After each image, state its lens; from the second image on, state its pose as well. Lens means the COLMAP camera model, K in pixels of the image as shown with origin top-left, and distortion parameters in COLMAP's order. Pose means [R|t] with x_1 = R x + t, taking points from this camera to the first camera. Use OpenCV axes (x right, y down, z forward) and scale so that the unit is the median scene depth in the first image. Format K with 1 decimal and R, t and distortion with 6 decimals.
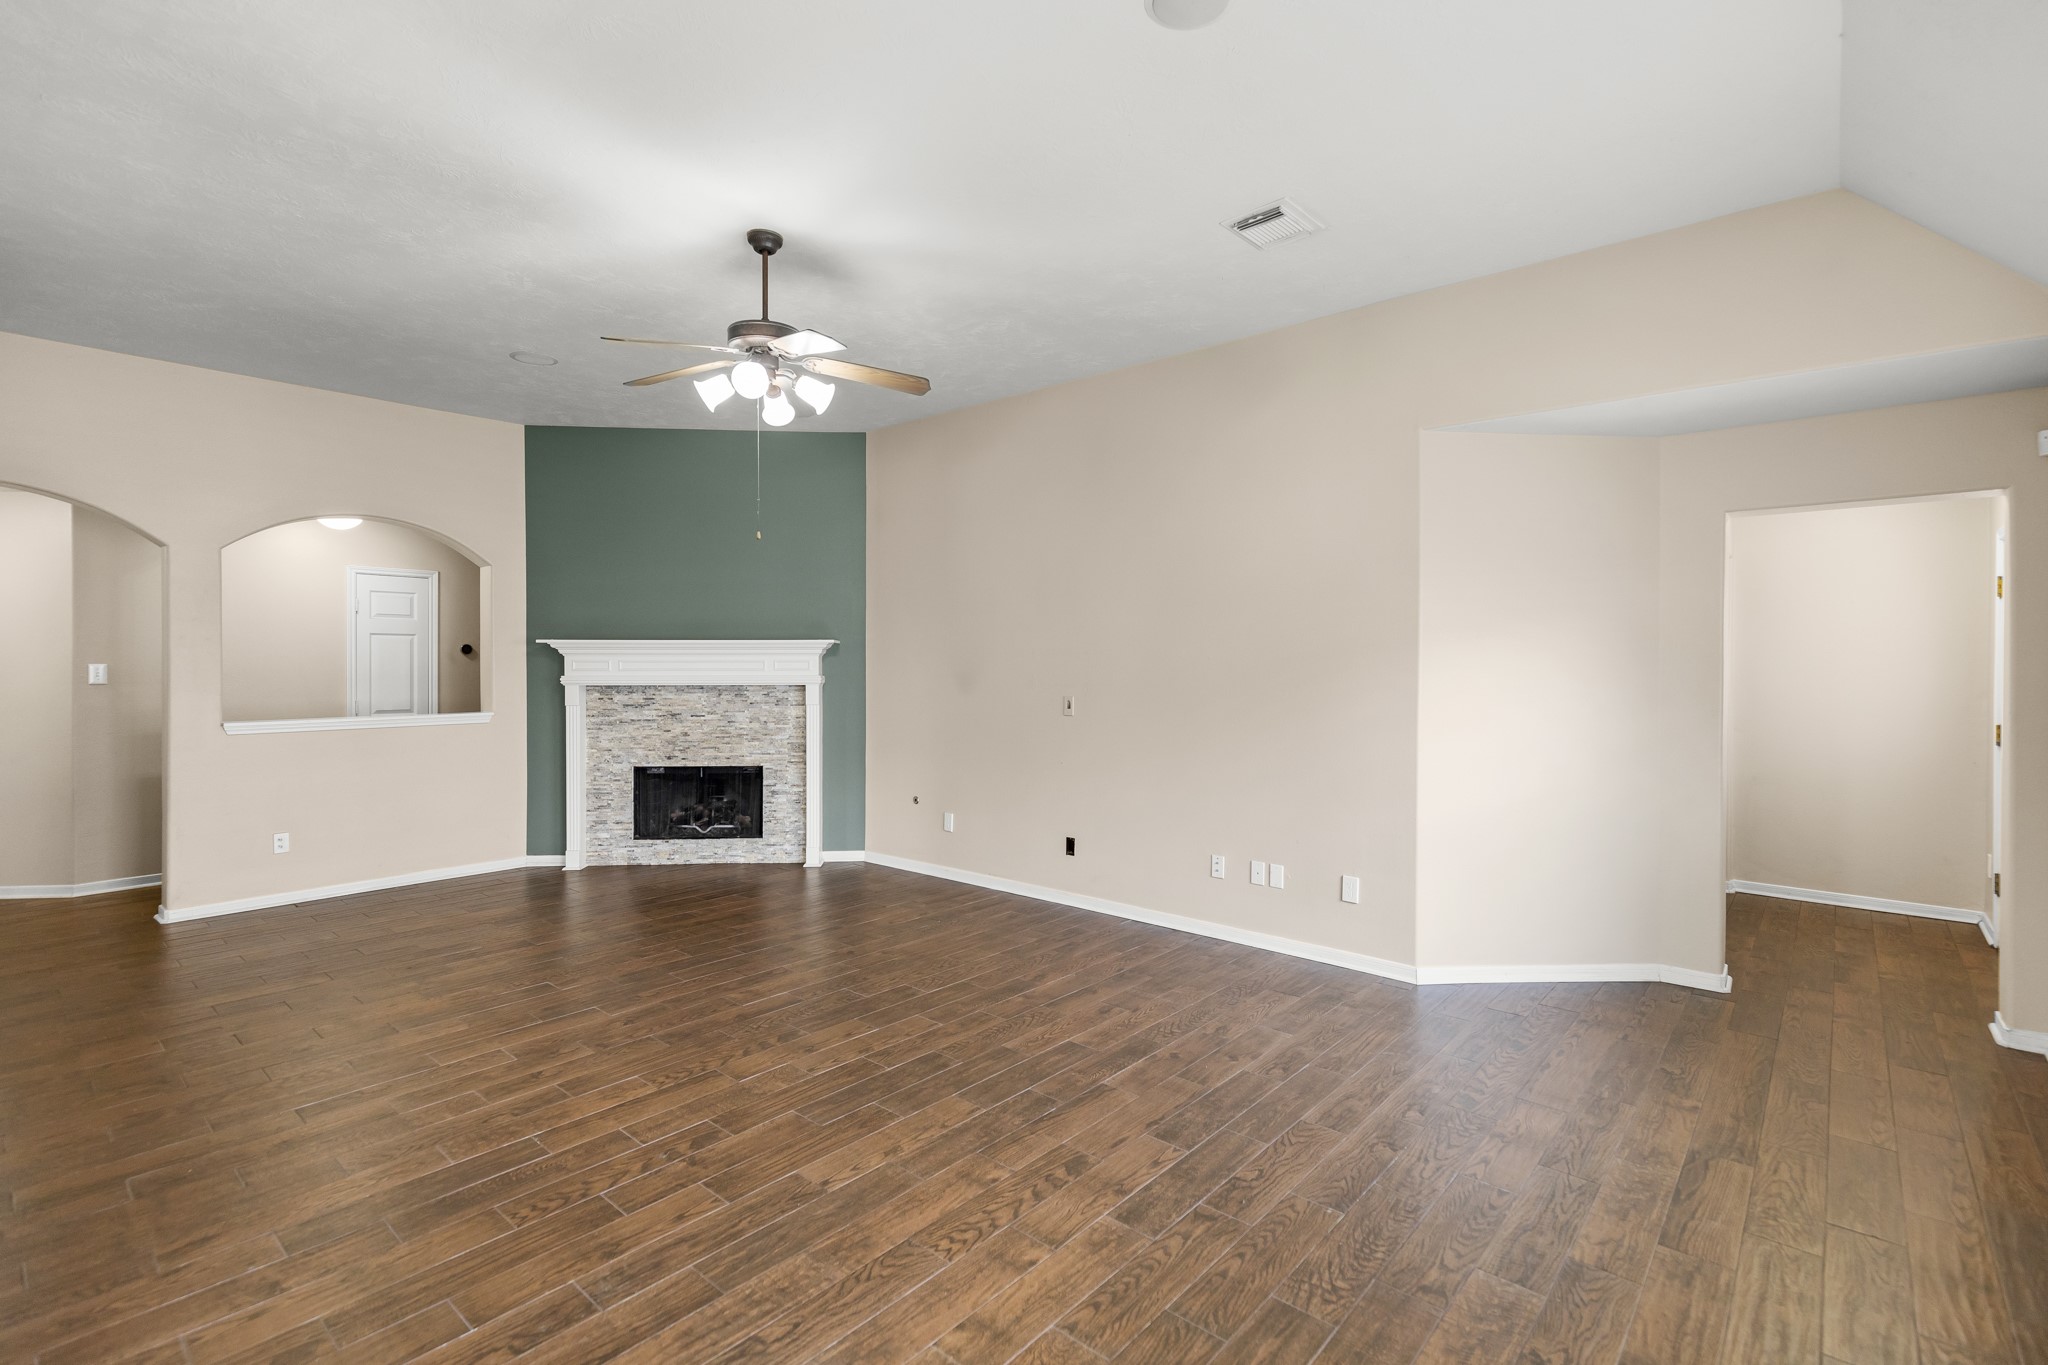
lens RADIAL K [[935.1, 0, 1025.6], [0, 935.1, 669.3], [0, 0, 1]] dist [0.008396, -0.001189]
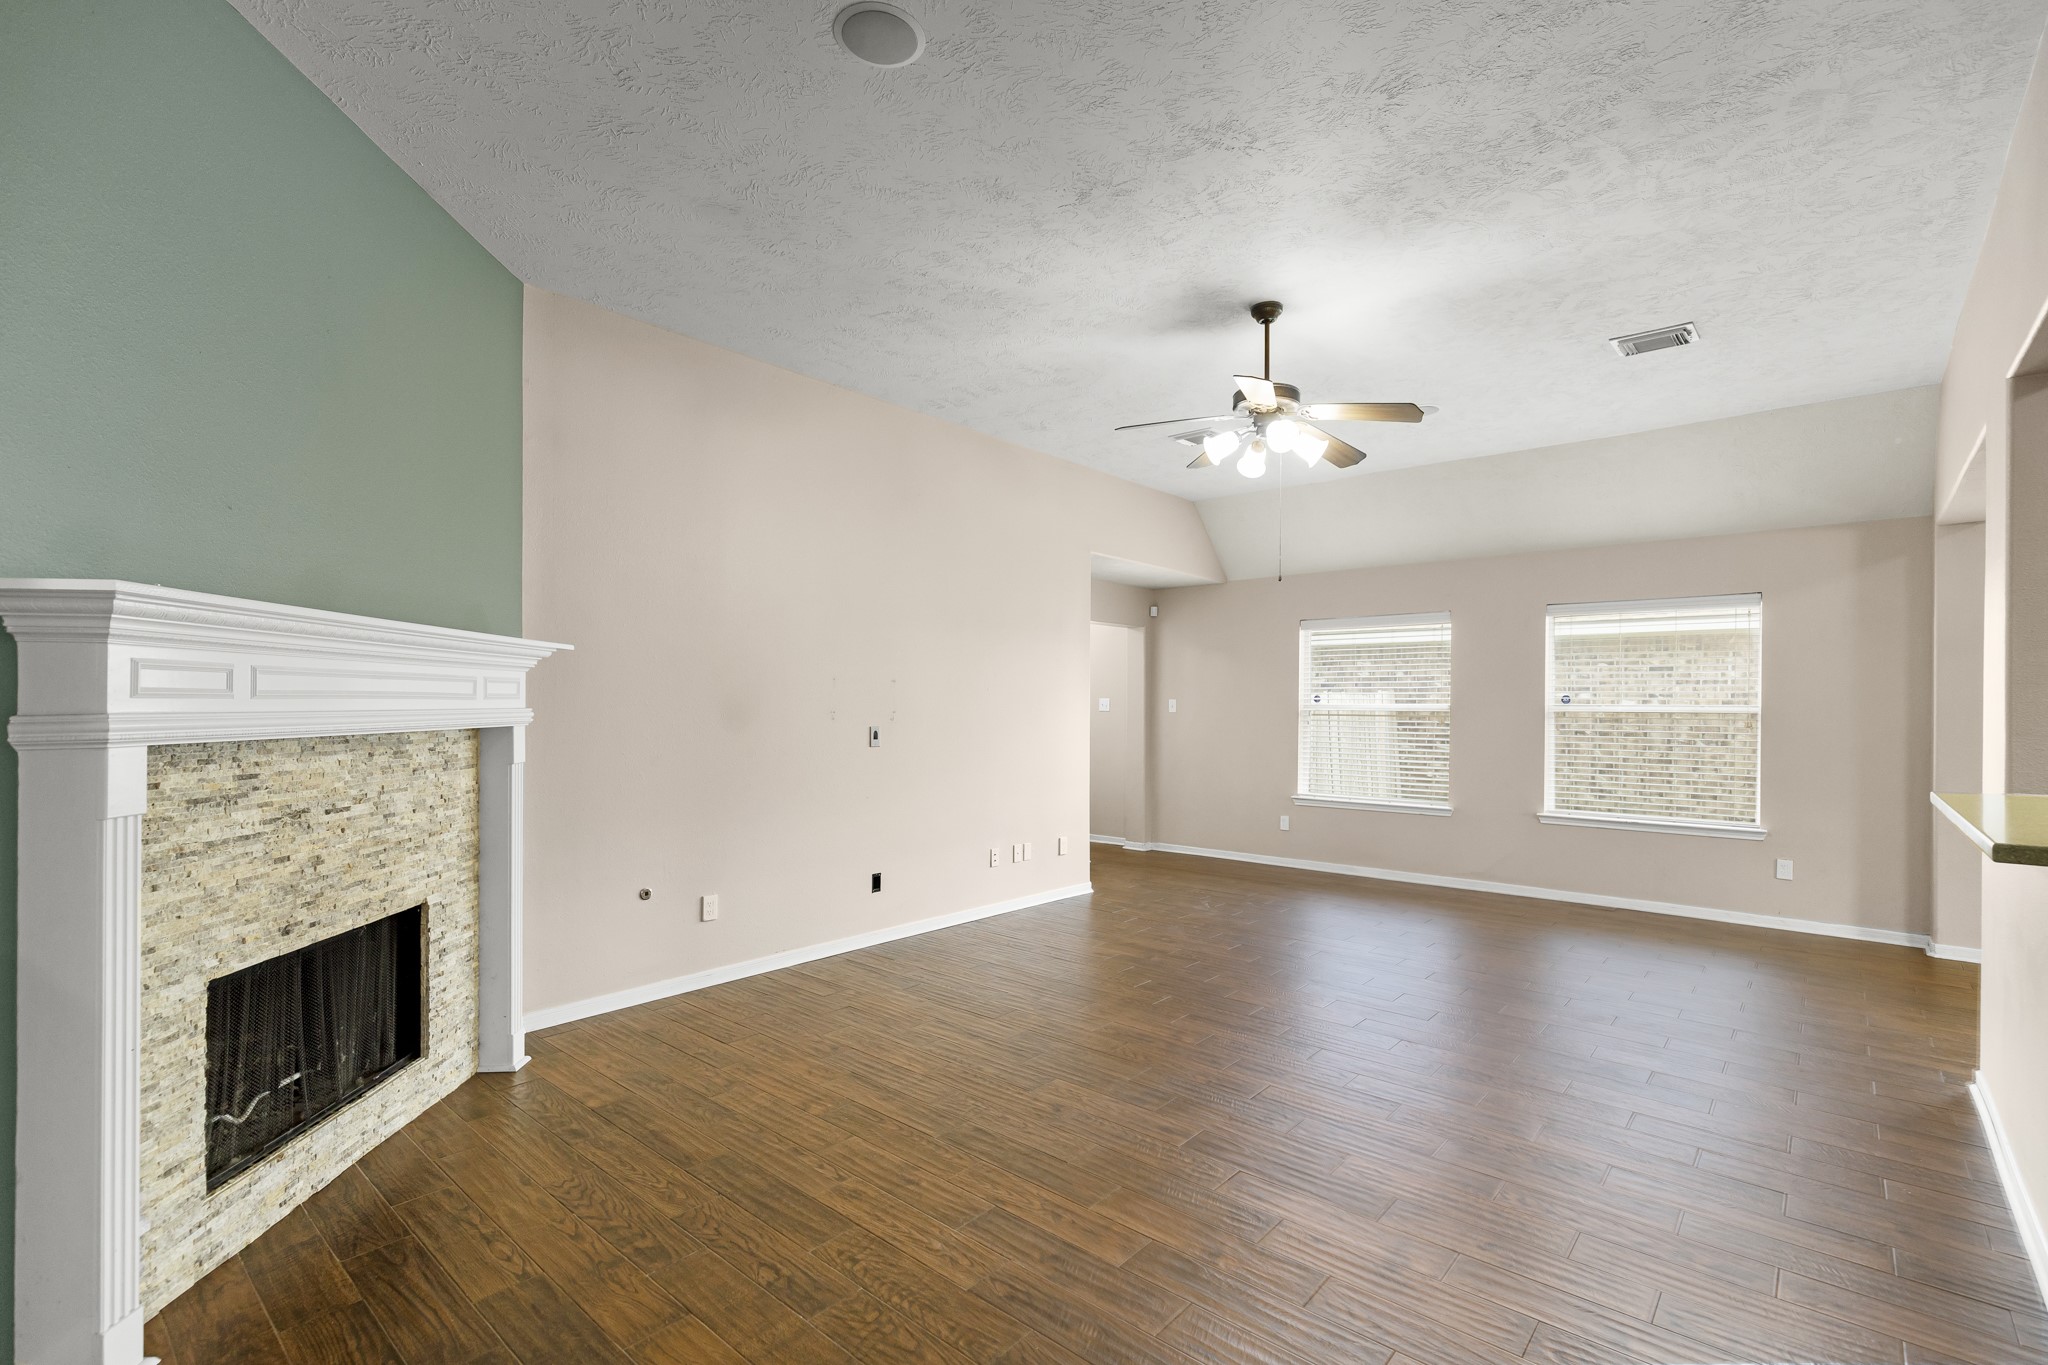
lens RADIAL K [[935.1, 0, 1020.1], [0, 935.1, 700.7], [0, 0, 1]] dist [0.008396, -0.001189]
pose [[-0.000297, 0.002809, 0.999996, -0.772625], [0.003895, 0.999988, -0.002808, 0.004802], [-0.999992, 0.003894, -0.000308, 0.720221]]
